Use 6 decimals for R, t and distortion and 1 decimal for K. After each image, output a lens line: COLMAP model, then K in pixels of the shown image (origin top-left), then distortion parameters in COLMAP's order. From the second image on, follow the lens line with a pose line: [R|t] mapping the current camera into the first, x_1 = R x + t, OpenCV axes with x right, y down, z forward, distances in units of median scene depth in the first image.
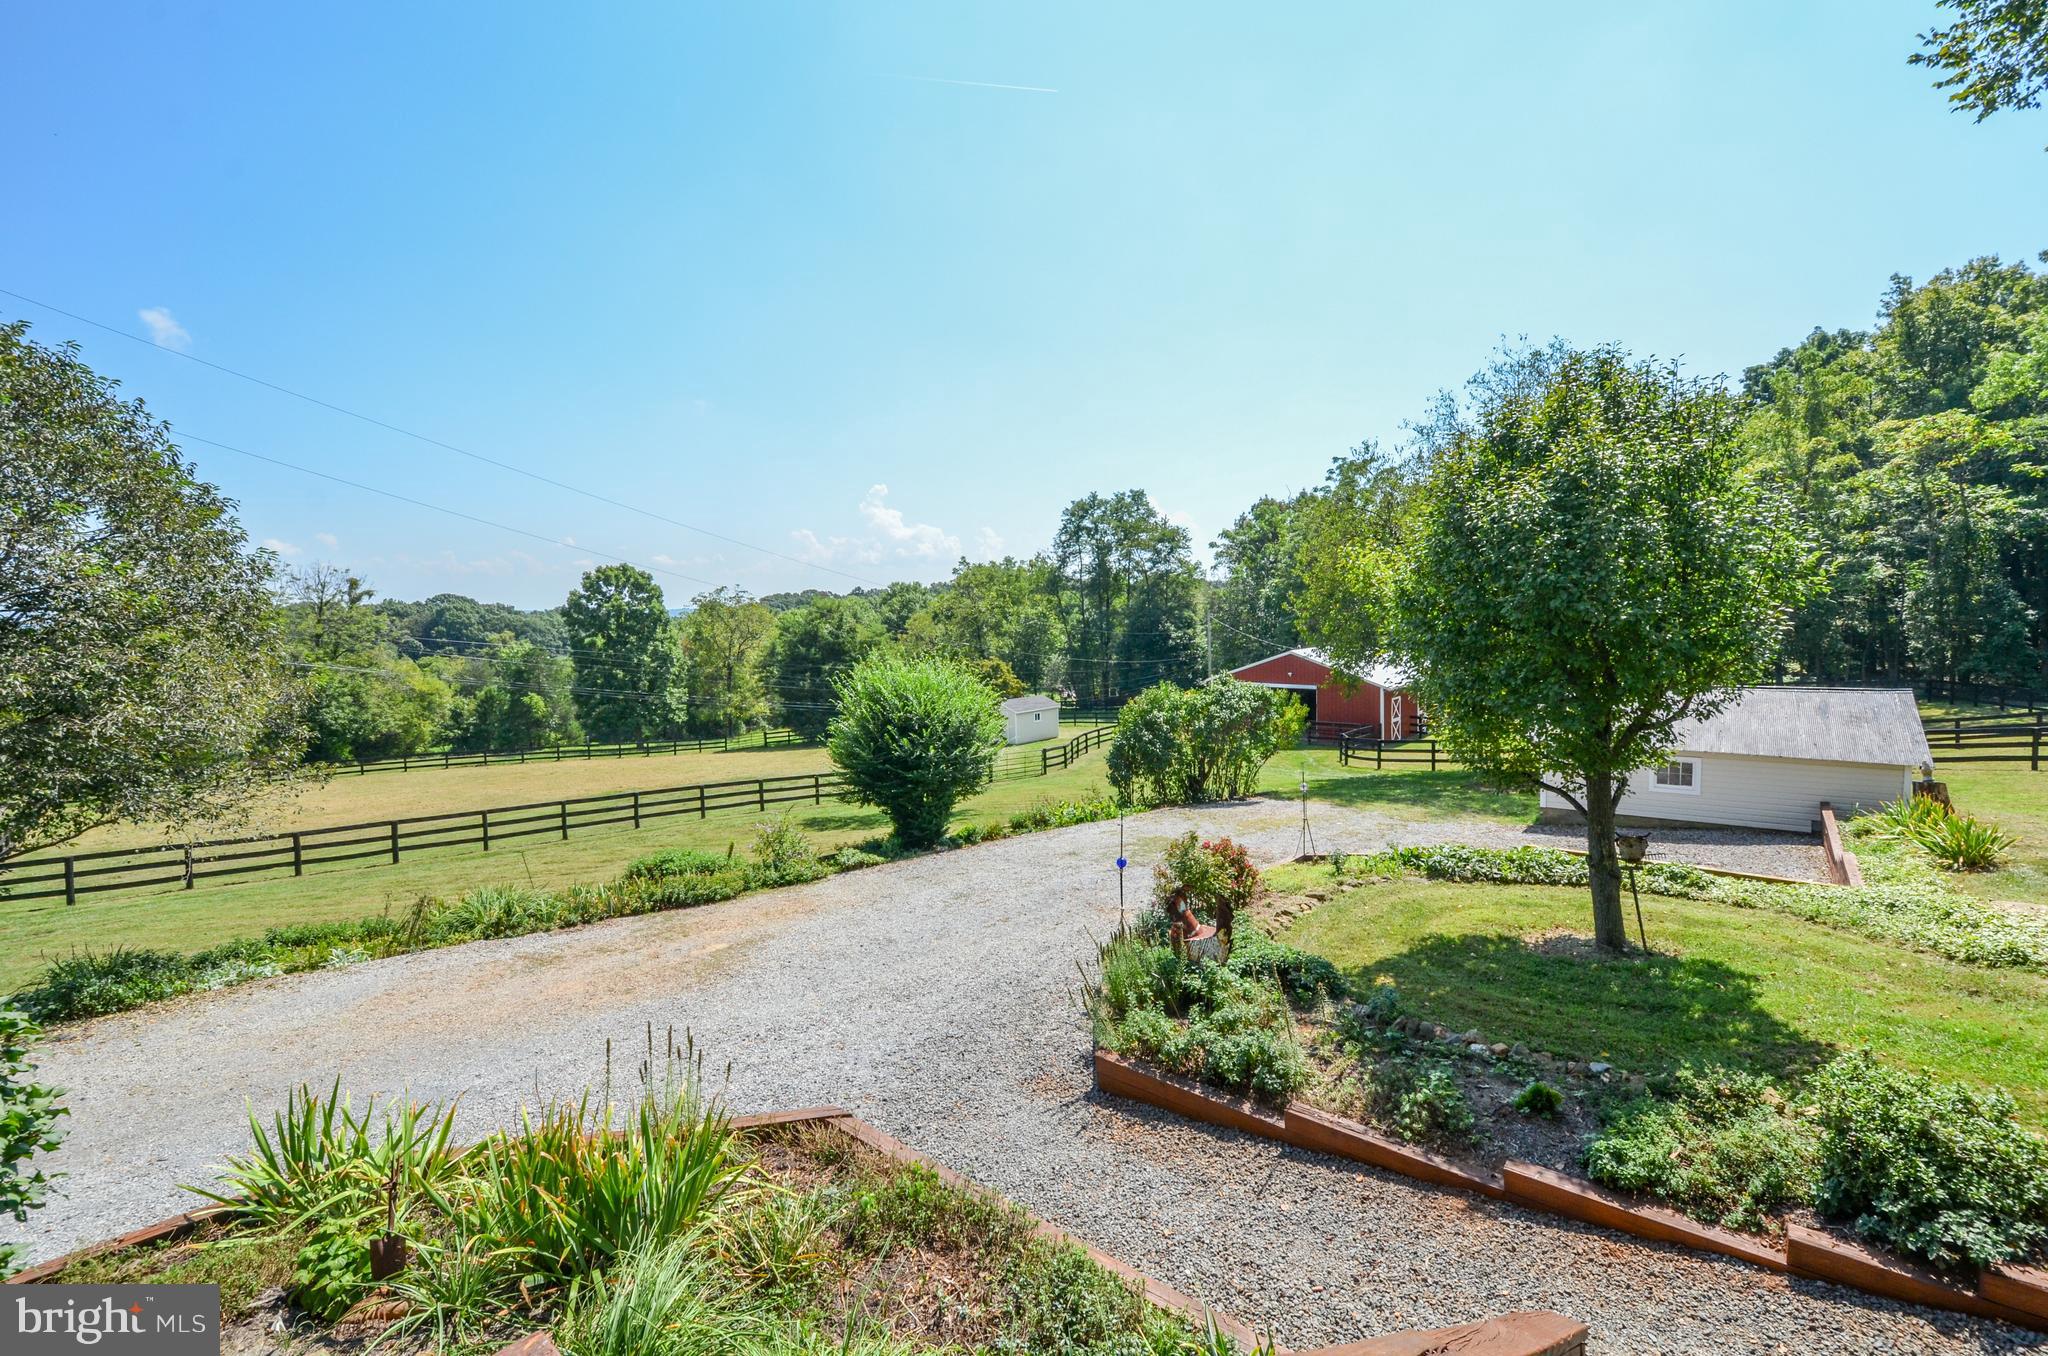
lens RADIAL K [[866.0, 0, 1033.6], [0, 866.0, 650.9], [0, 0, 1]] dist [0.033186, -0.020530]
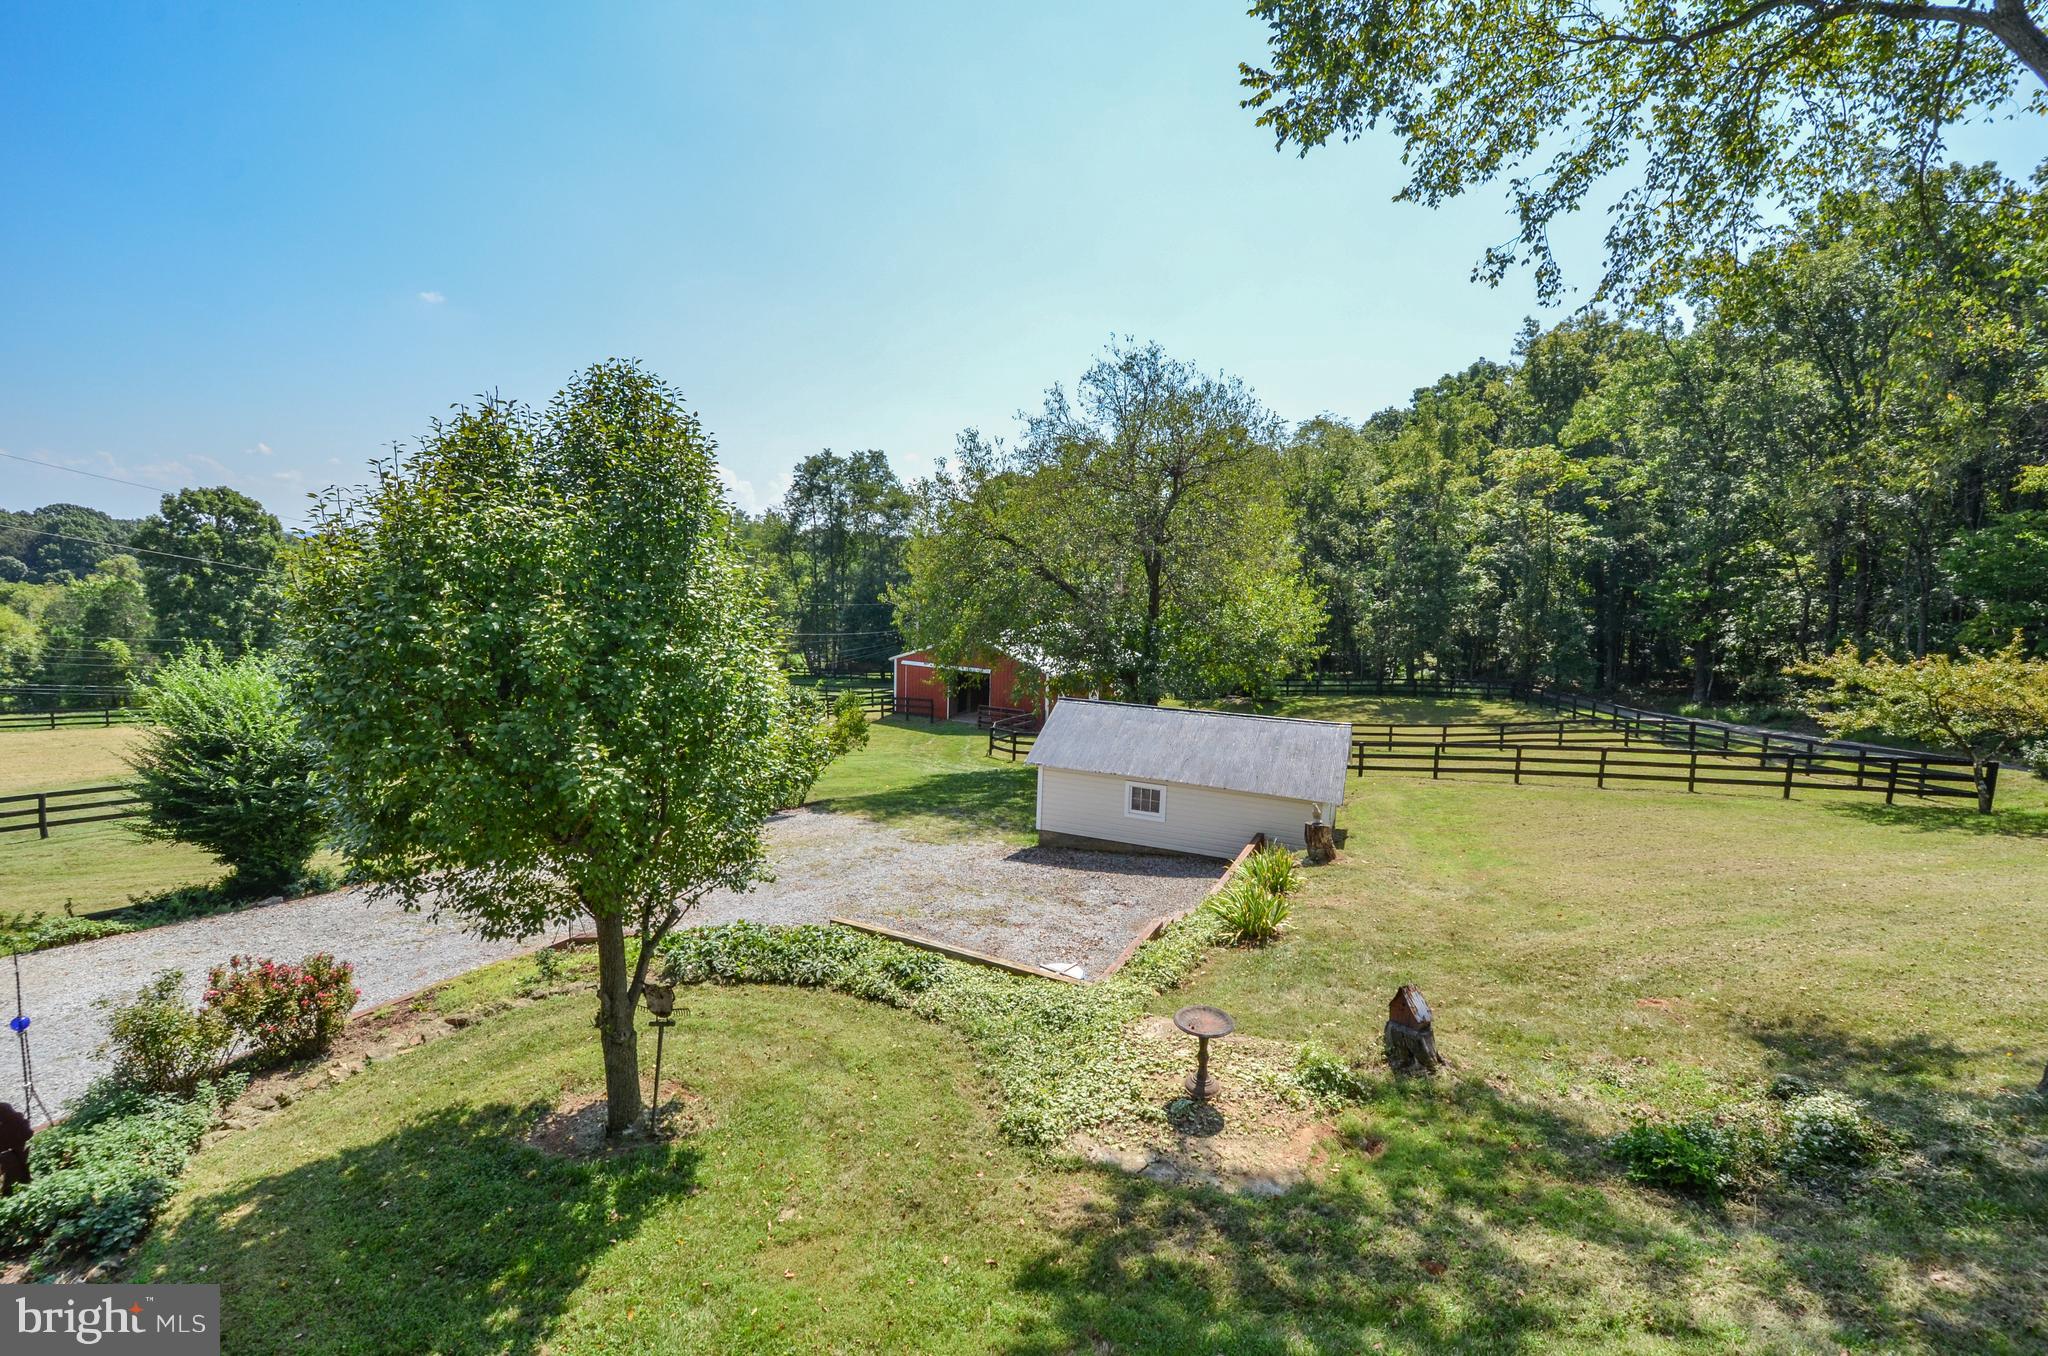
lens RADIAL K [[866.0, 0, 1033.6], [0, 866.0, 650.9], [0, 0, 1]] dist [0.033186, -0.020530]
pose [[0.974119, 0.035274, 0.223265, 0.134010], [-0.045899, 0.998038, 0.042580, -0.022664], [-0.221325, -0.051726, 0.973827, 0.028113]]
